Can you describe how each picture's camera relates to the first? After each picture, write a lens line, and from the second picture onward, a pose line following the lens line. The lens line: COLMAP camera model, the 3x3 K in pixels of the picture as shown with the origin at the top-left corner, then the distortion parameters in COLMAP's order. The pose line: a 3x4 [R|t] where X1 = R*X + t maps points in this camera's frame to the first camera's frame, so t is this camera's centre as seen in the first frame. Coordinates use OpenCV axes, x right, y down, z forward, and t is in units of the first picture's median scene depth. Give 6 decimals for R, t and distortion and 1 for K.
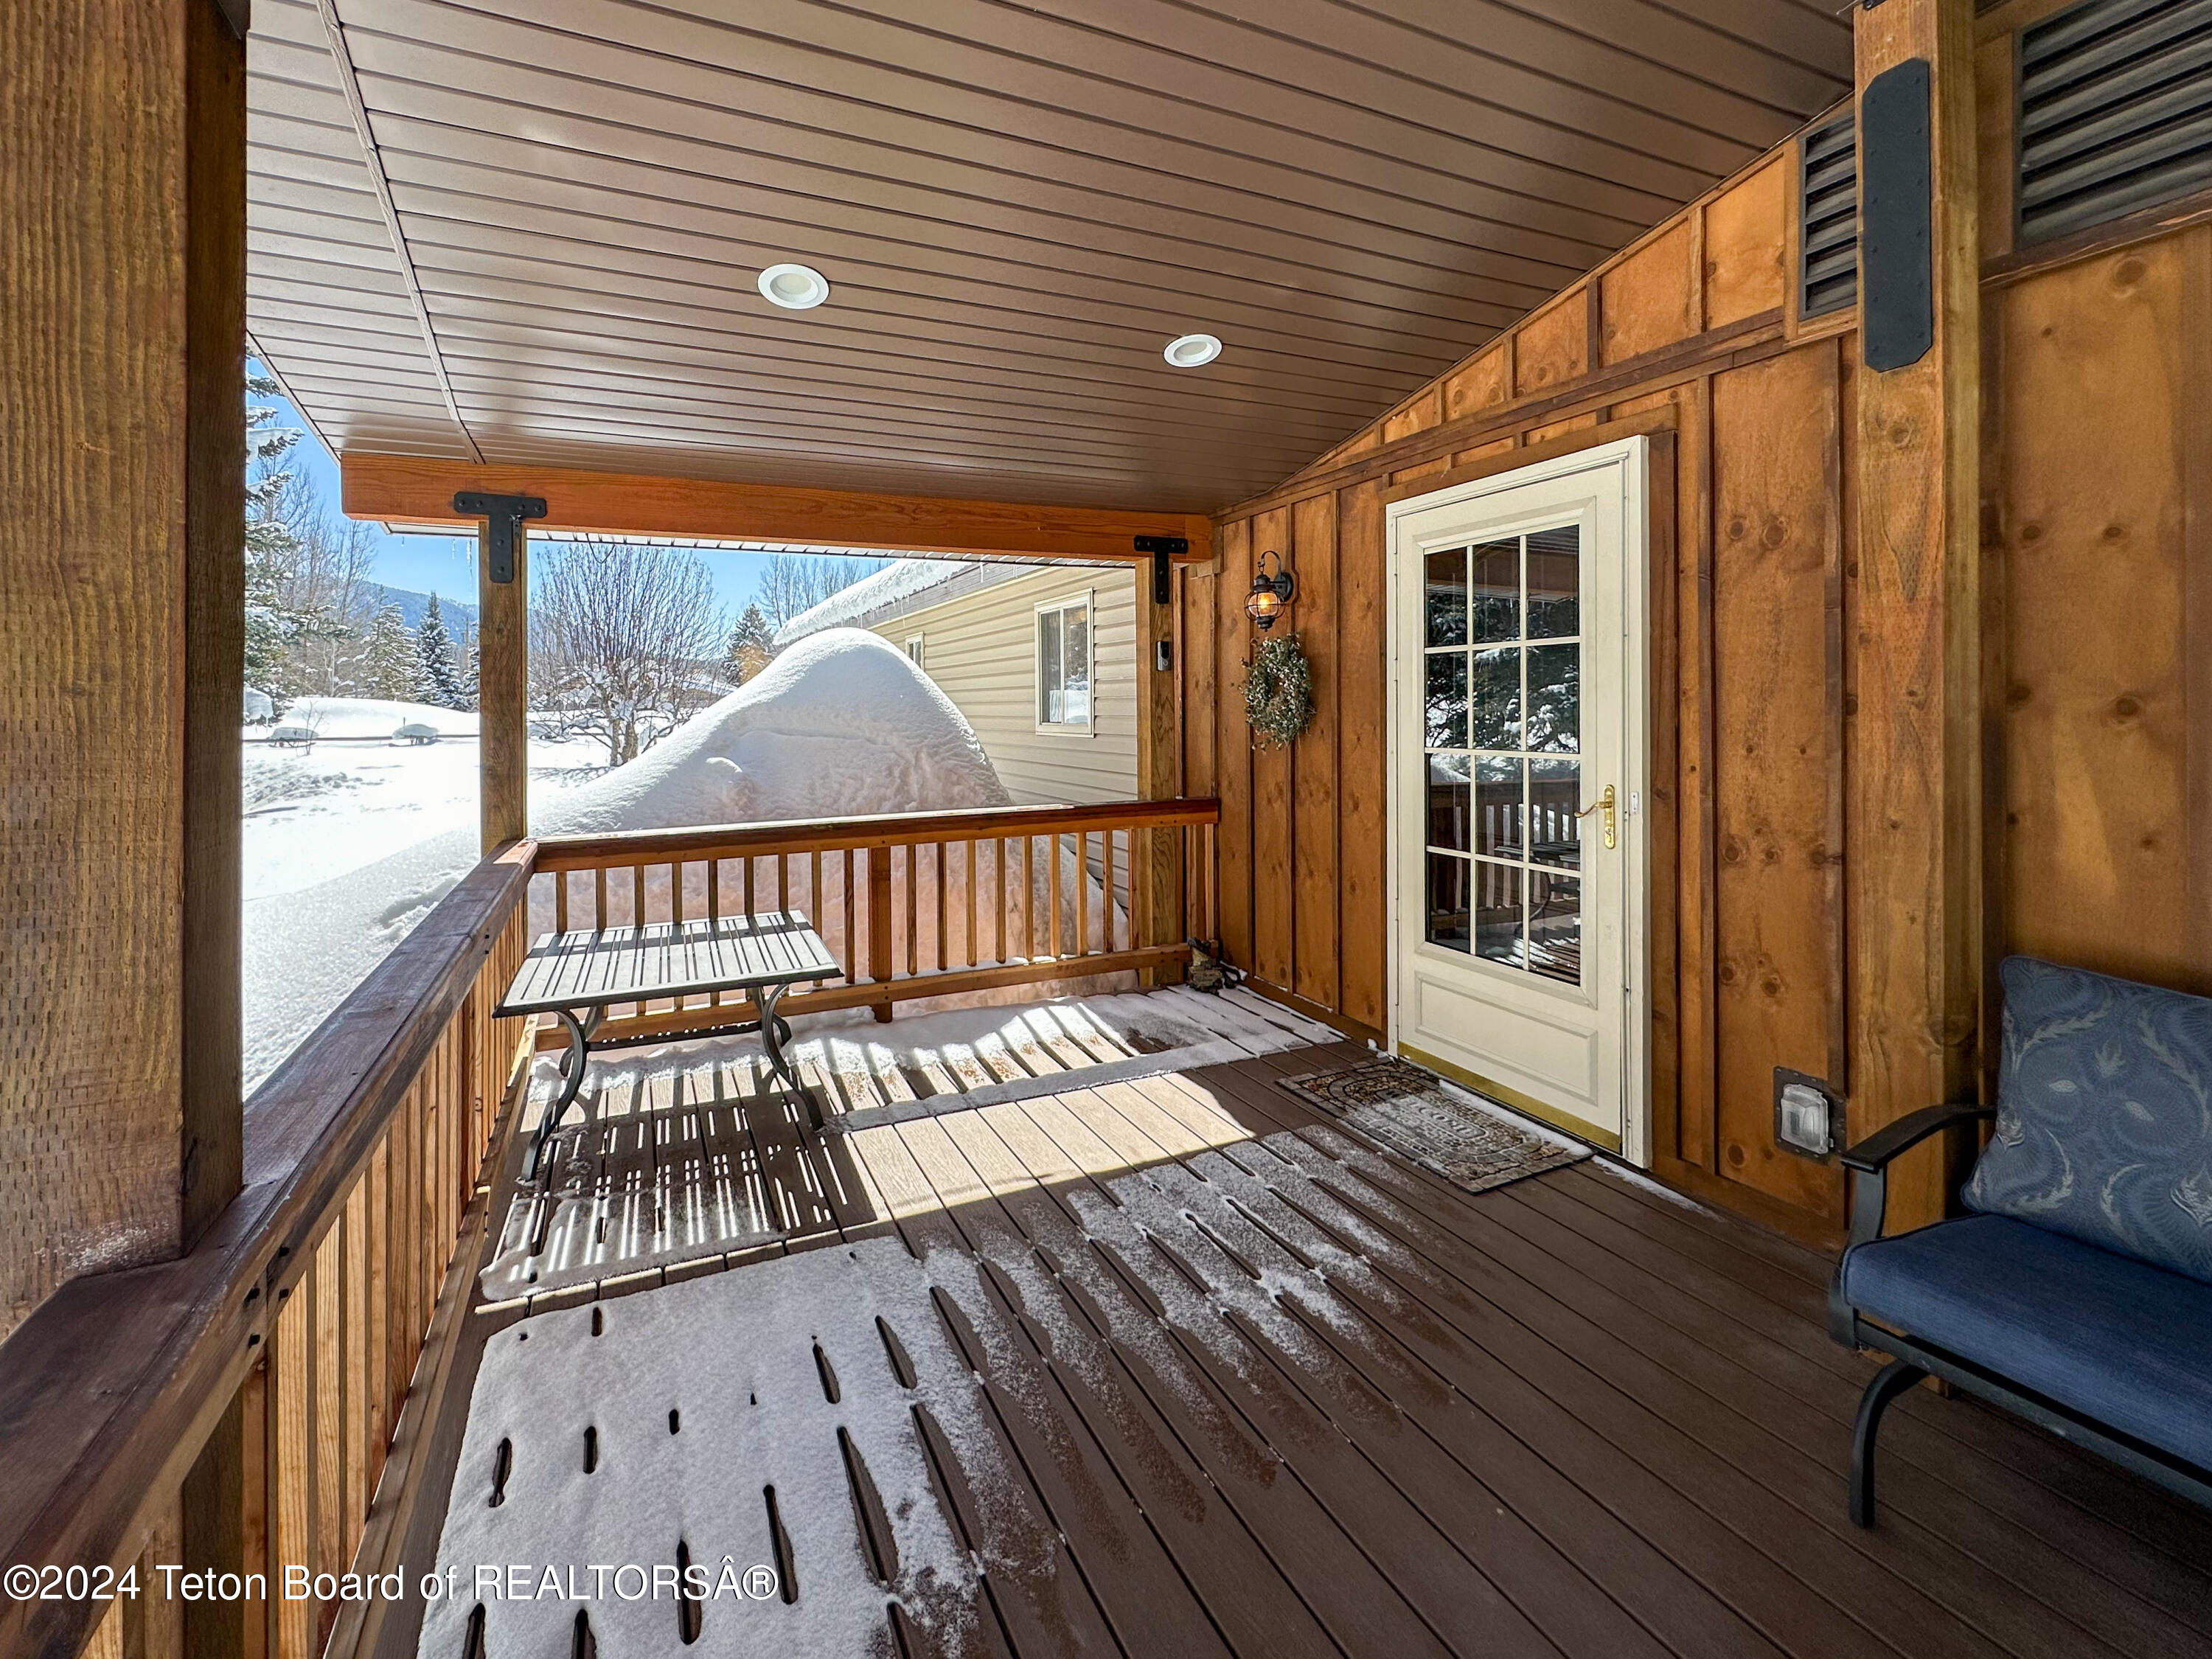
lens RADIAL K [[913.2, 0, 992.2], [0, 913.2, 702.5], [0, 0, 1]] dist [-0.001234, -0.000171]
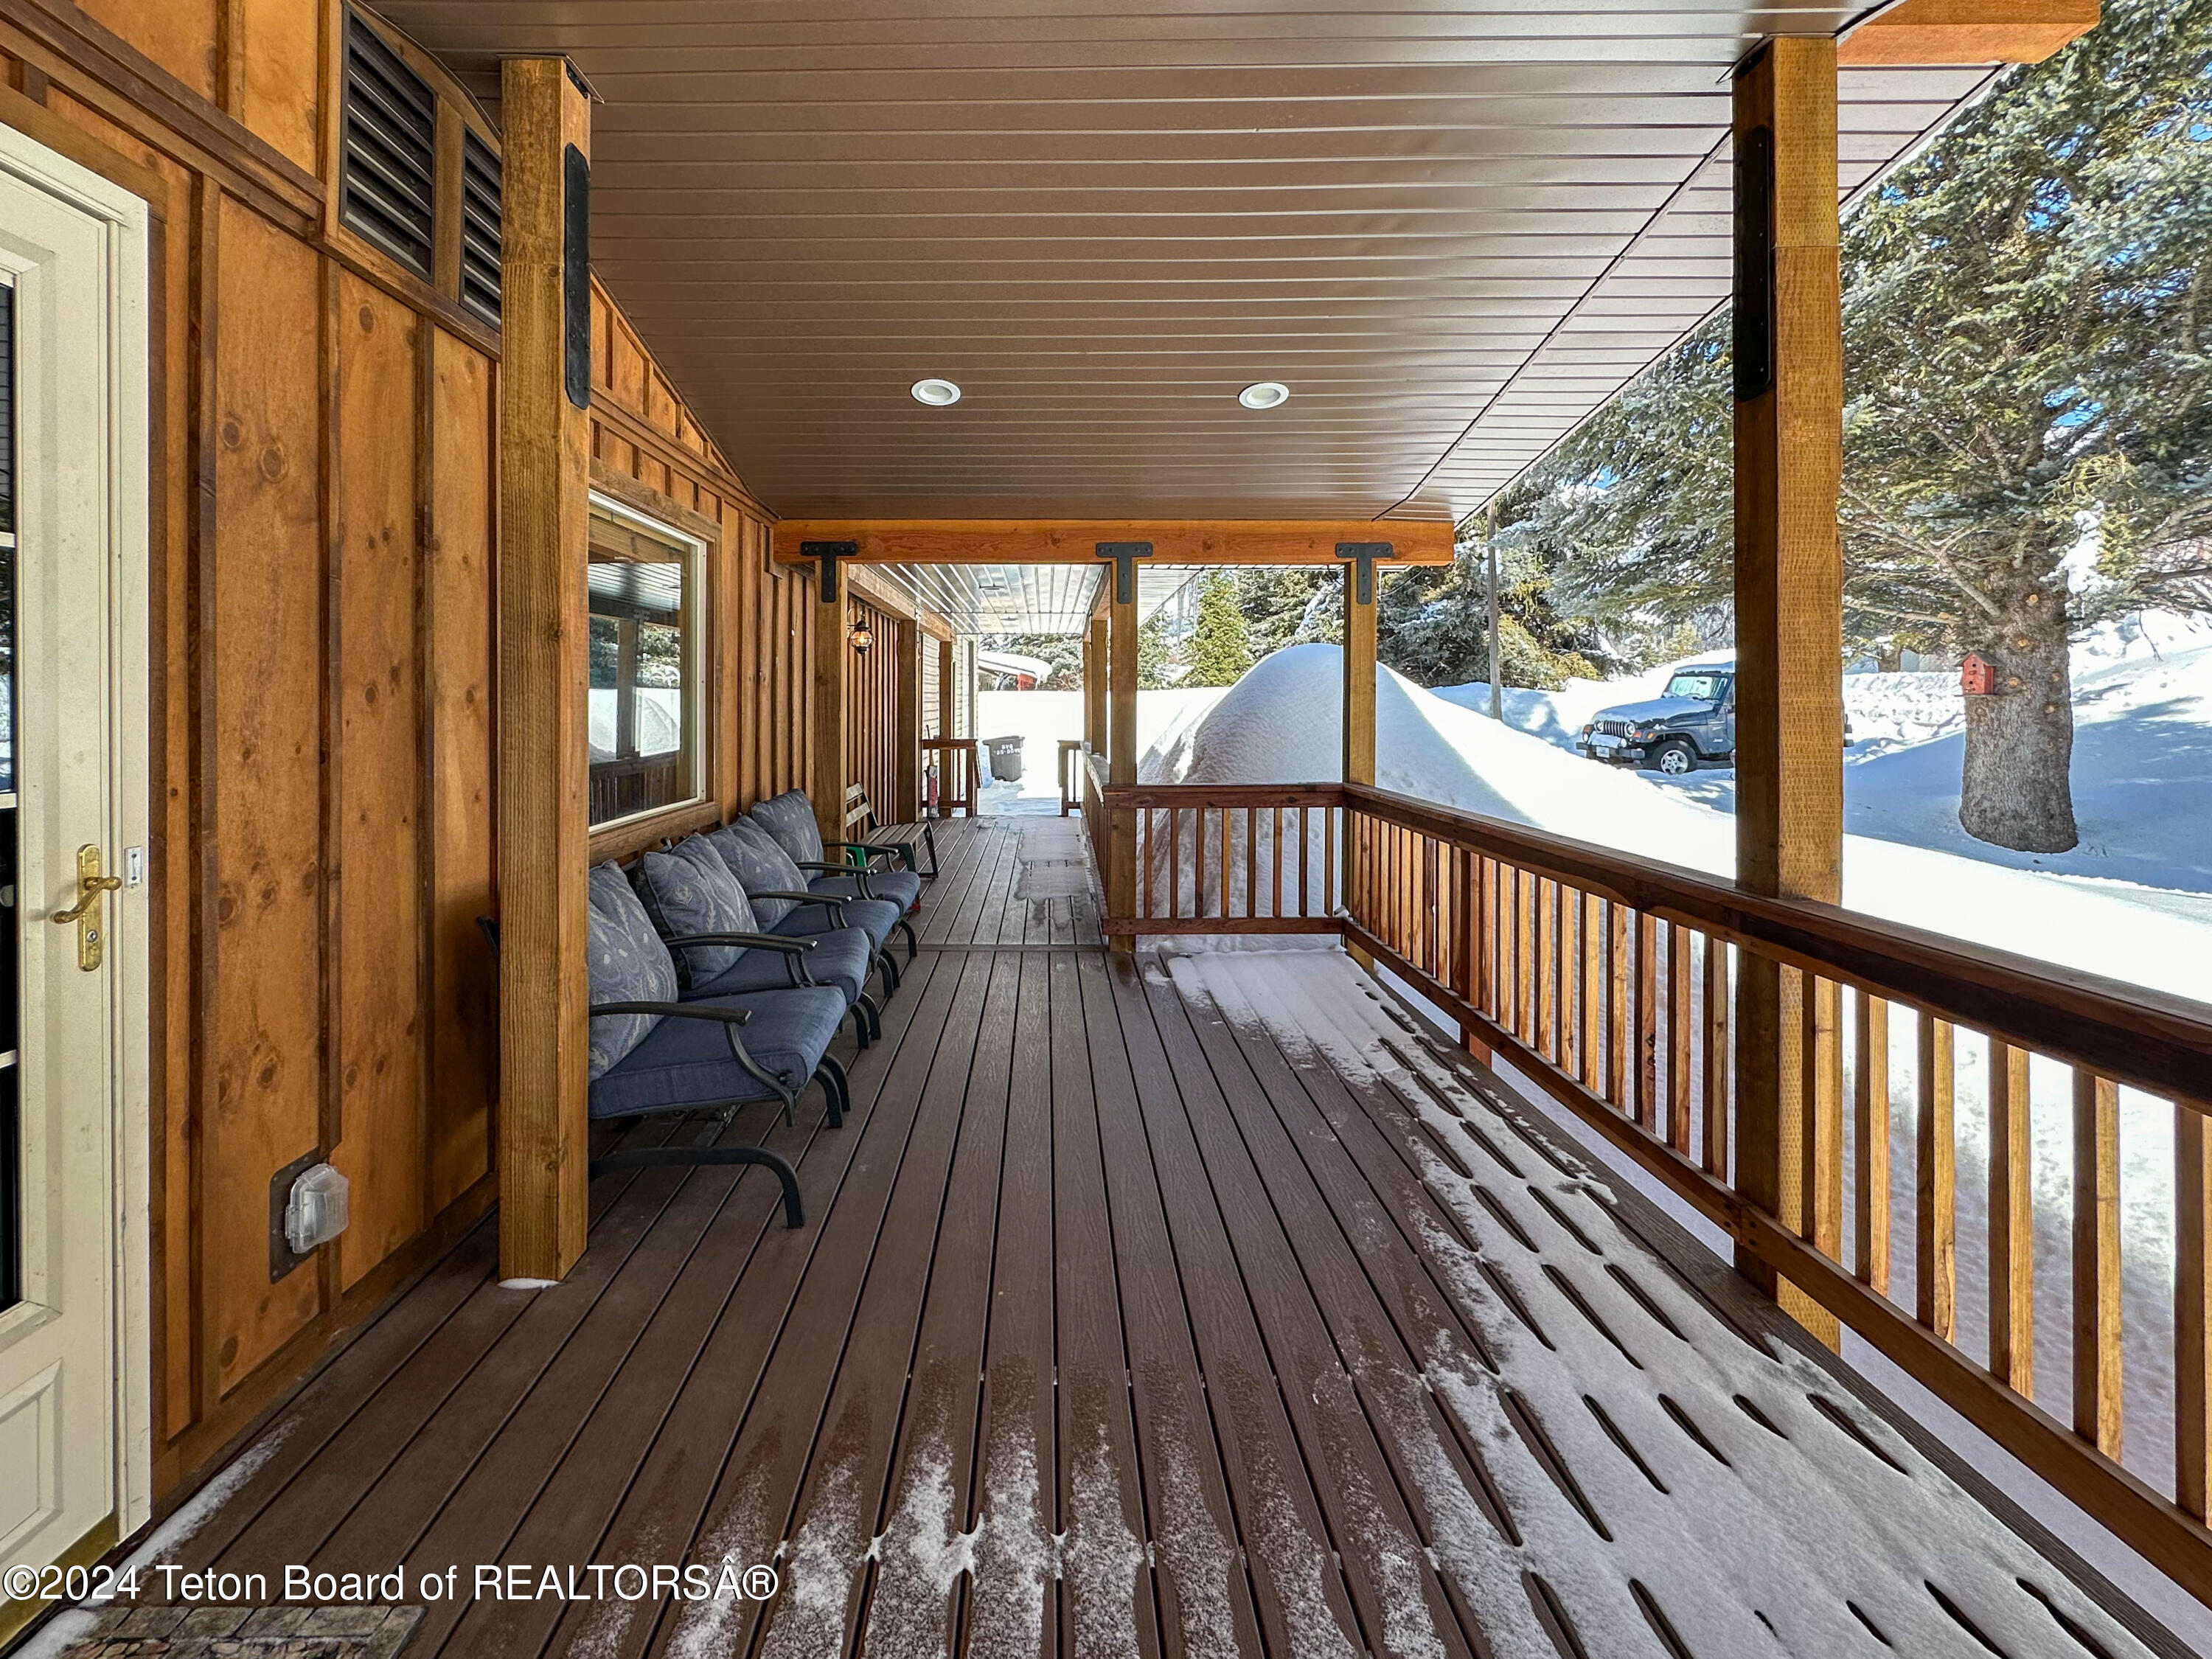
lens RADIAL K [[910.1, 0, 1041.2], [0, 910.1, 713.0], [0, 0, 1]] dist [-0.000451, 0.000031]
pose [[-0.925233, 0.005770, 0.379355, -0.003999], [0.007975, 0.999959, 0.004241, 0.022419], [-0.379315, 0.006949, -0.925241, 1.453417]]
